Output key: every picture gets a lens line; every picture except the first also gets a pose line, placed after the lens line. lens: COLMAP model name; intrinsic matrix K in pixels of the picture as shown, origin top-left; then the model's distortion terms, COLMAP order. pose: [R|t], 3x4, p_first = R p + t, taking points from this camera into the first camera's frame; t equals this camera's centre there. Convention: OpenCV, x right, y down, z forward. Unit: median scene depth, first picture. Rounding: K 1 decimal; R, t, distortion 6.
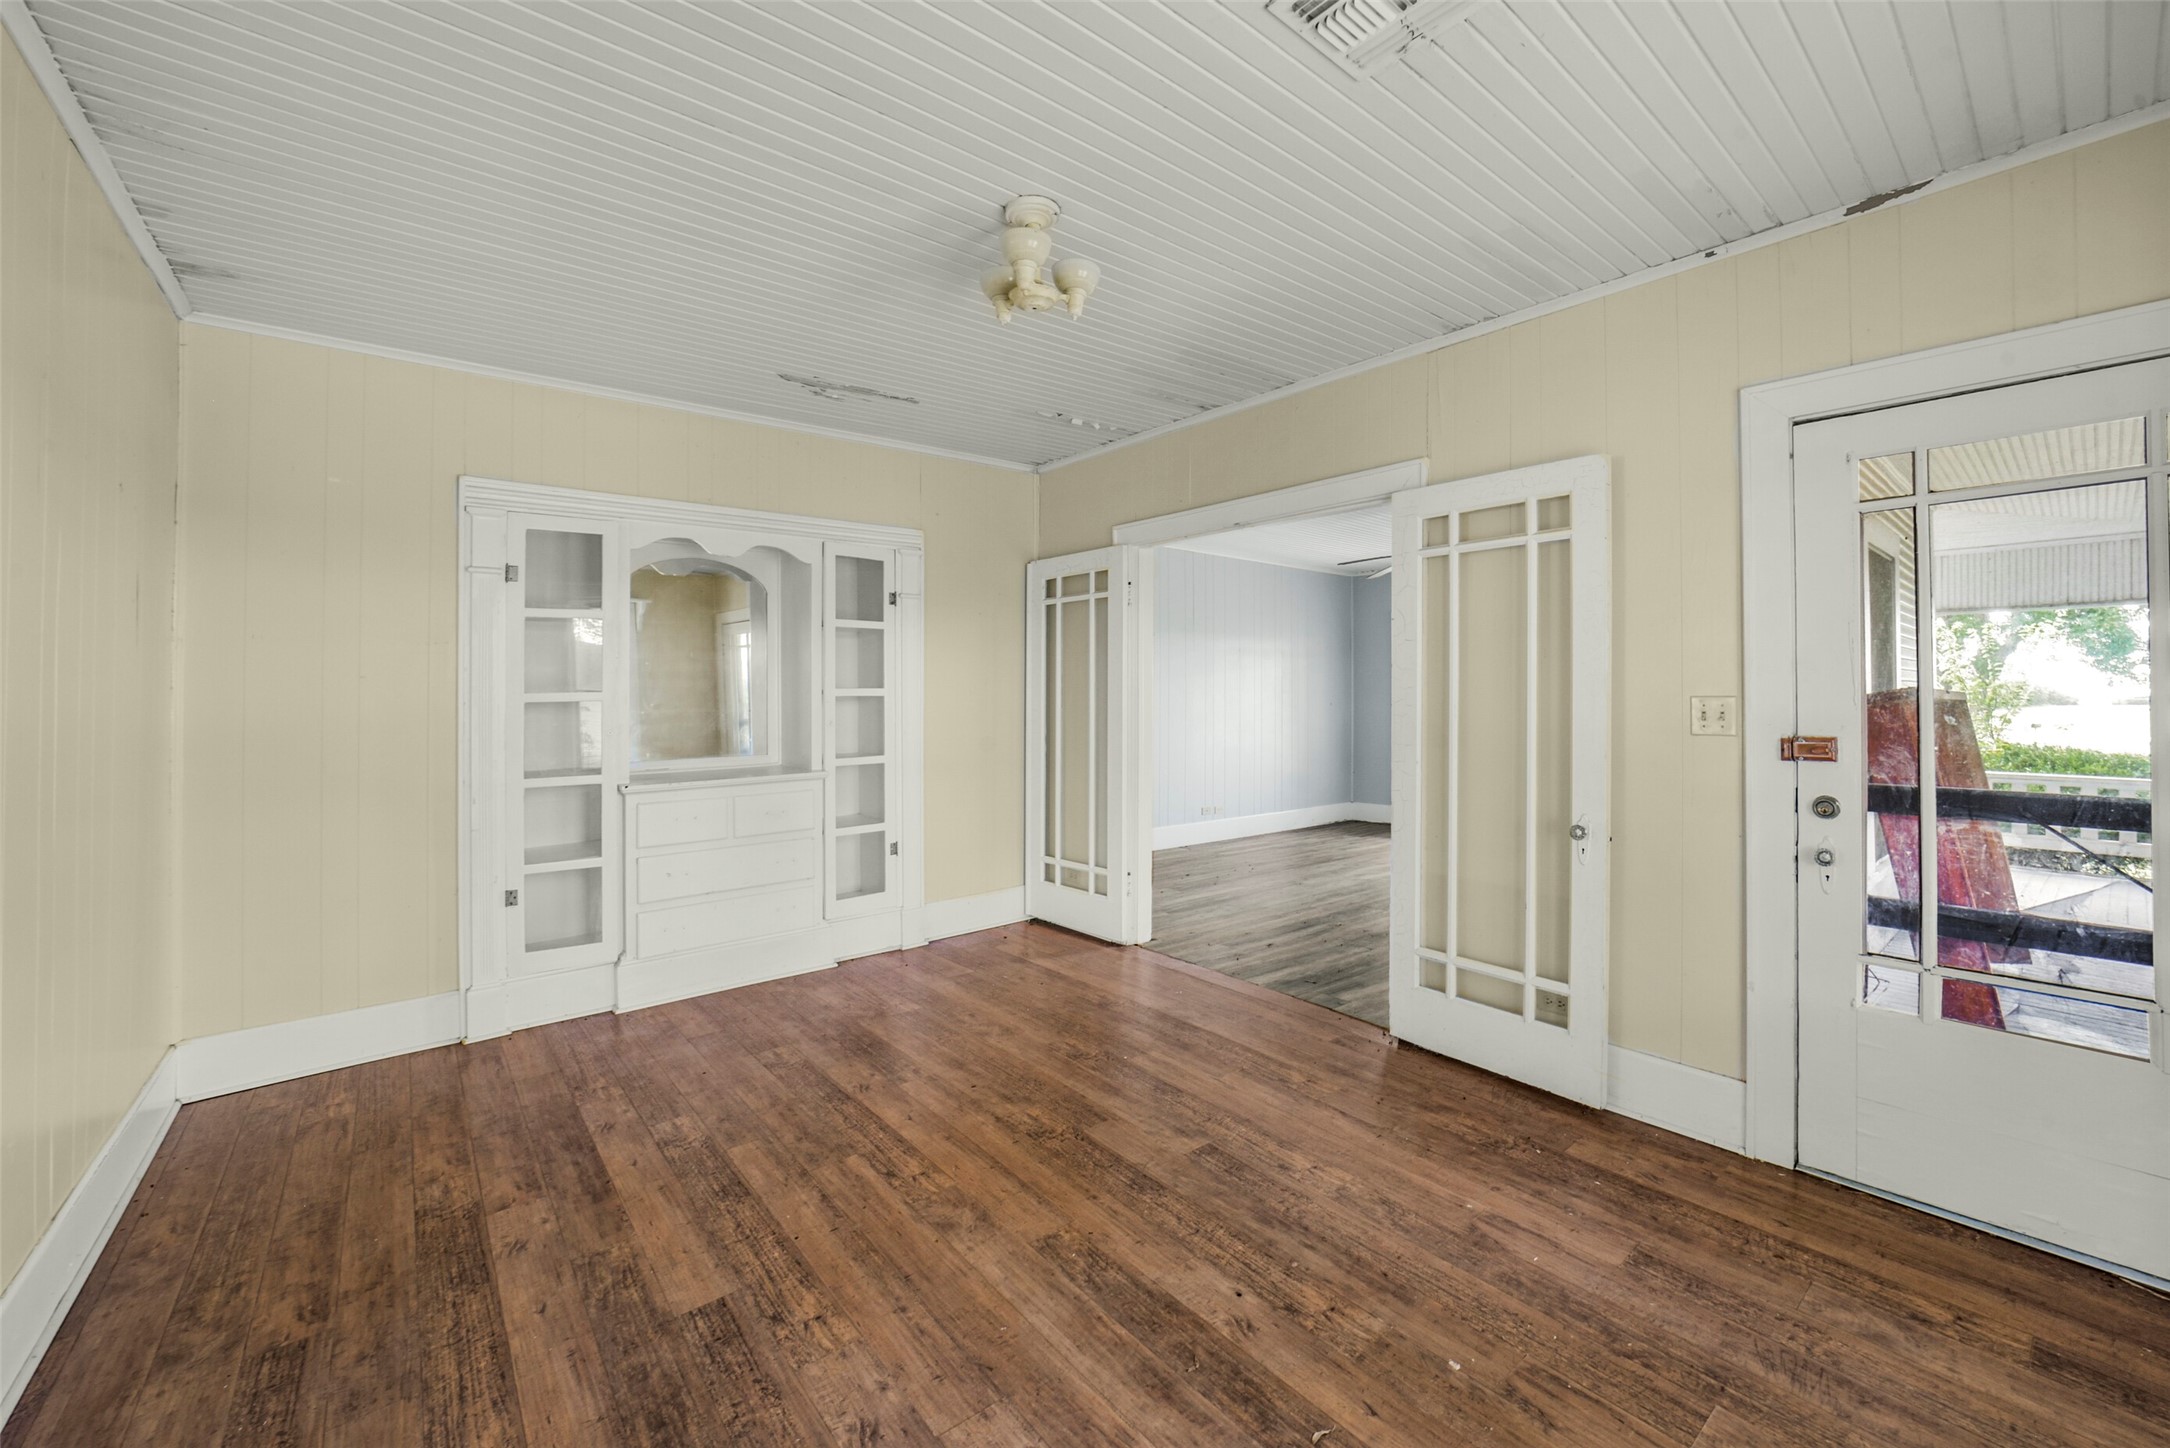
lens RADIAL K [[867.3, 0, 1095.7], [0, 867.3, 724.6], [0, 0, 1]] dist [-0.039513, 0.009556]
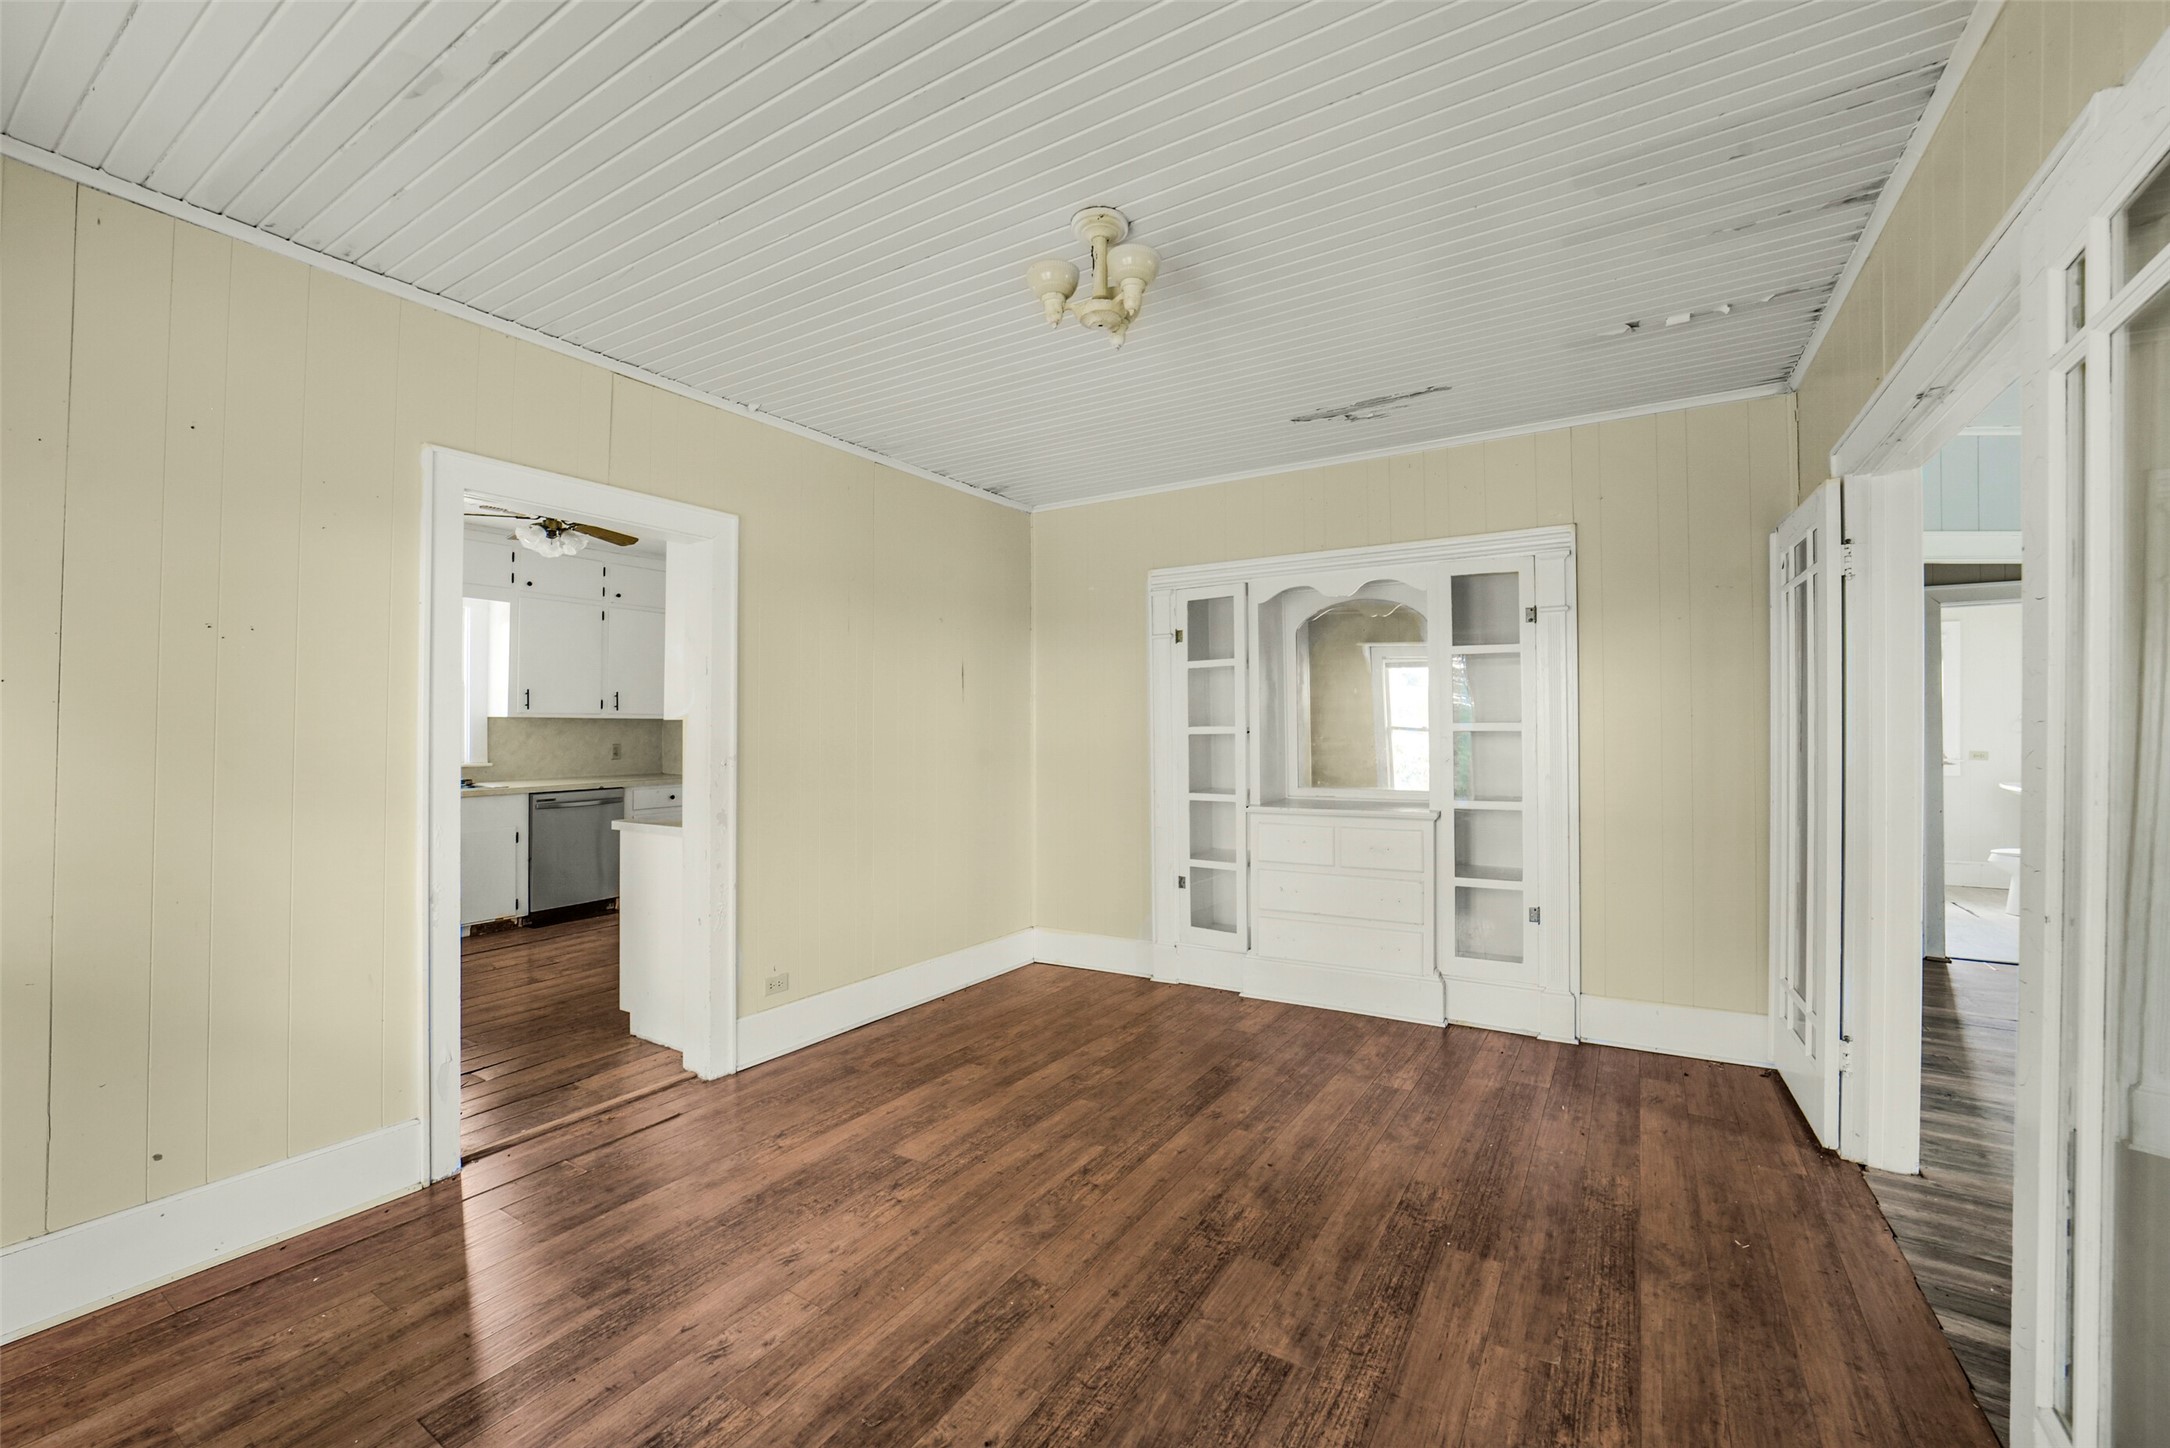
lens RADIAL K [[850.6, 0, 1087.6], [0, 850.6, 758.1], [0, 0, 1]] dist [-0.037705, 0.009556]
pose [[0.326016, 0.037013, -0.944640, 0.570715], [-0.031092, 0.999112, 0.028417, -0.024822], [0.944853, 0.020106, 0.326877, 0.481273]]
